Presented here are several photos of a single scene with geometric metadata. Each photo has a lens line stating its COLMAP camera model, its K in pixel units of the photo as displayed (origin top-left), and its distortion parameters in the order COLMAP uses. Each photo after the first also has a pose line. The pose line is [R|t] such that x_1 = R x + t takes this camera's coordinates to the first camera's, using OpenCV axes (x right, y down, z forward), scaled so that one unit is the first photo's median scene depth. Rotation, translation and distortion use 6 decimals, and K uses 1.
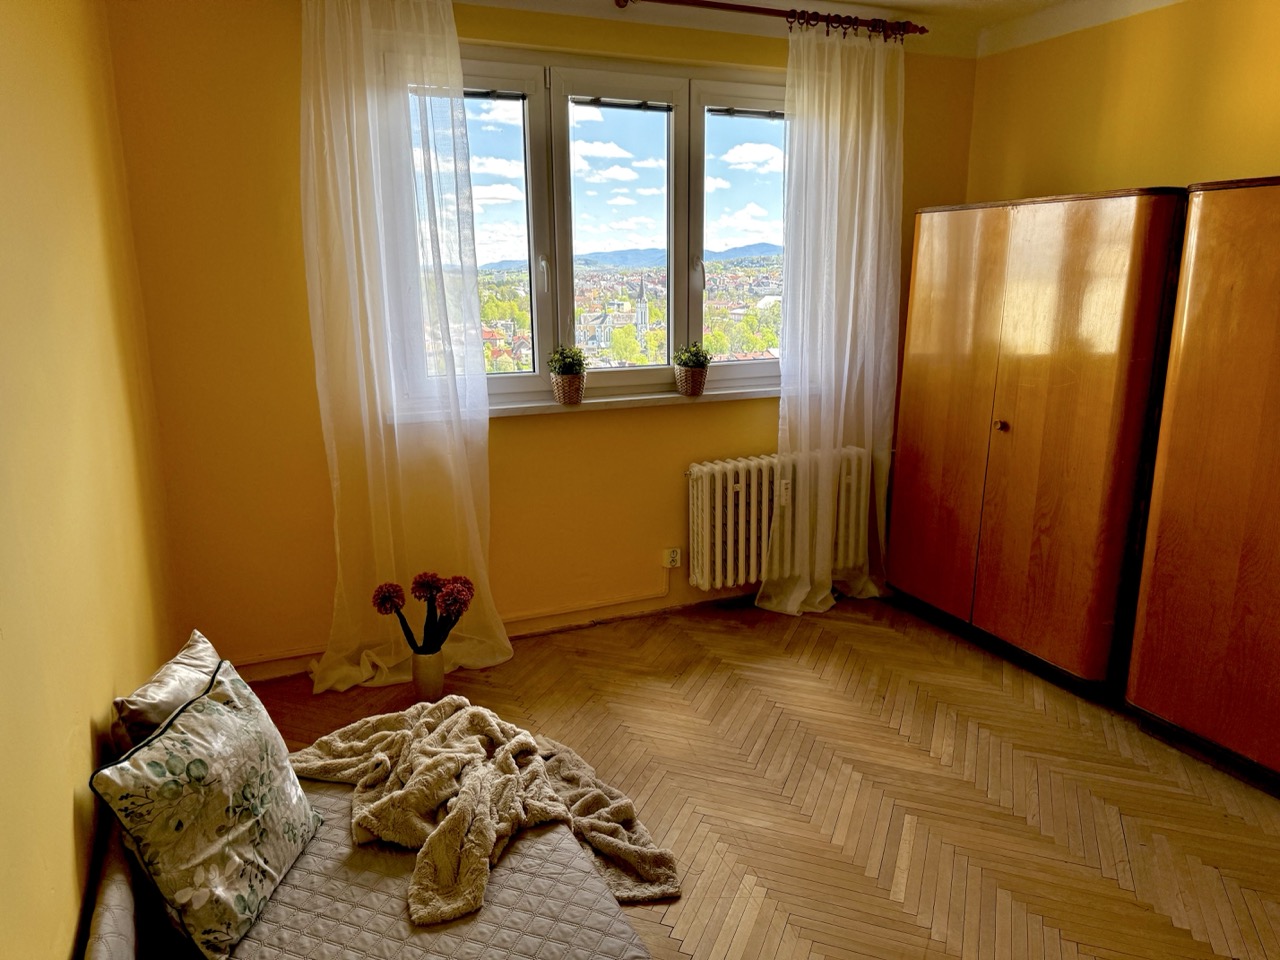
lens RADIAL K [[894.4, 0, 634.6], [0, 894.4, 487.5], [0, 0, 1]] dist [0.010942, -0.024924]
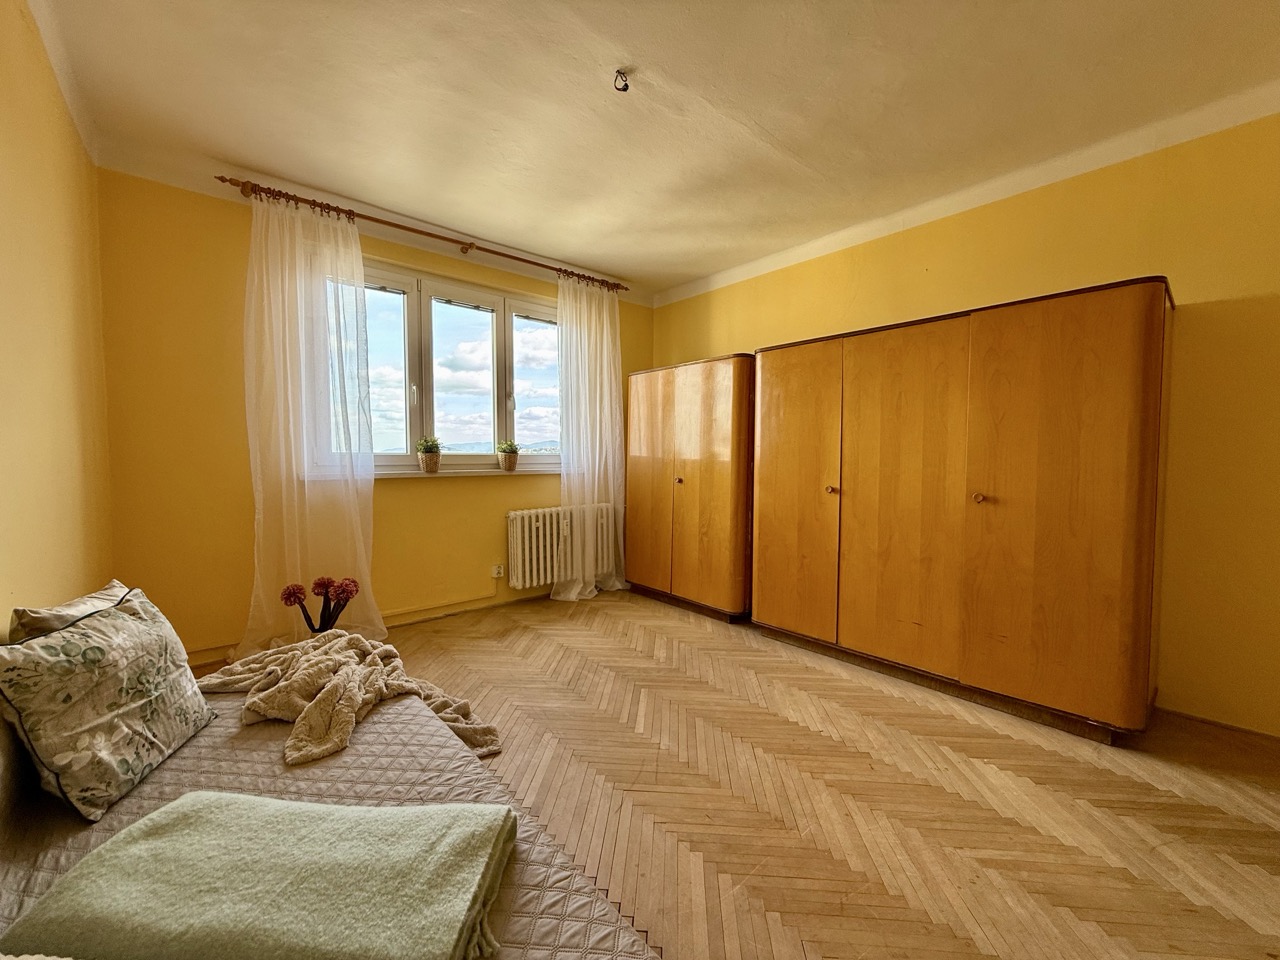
lens RADIAL K [[507.5, 0, 638.0], [0, 507.5, 474.4], [0, 0, 1]] dist [-0.000266, -0.001666]
pose [[0.953945, -0.004082, 0.299955, 0.011769], [0.060402, 0.982042, -0.178733, 0.117624], [-0.293838, 0.188620, 0.937060, 0.034376]]
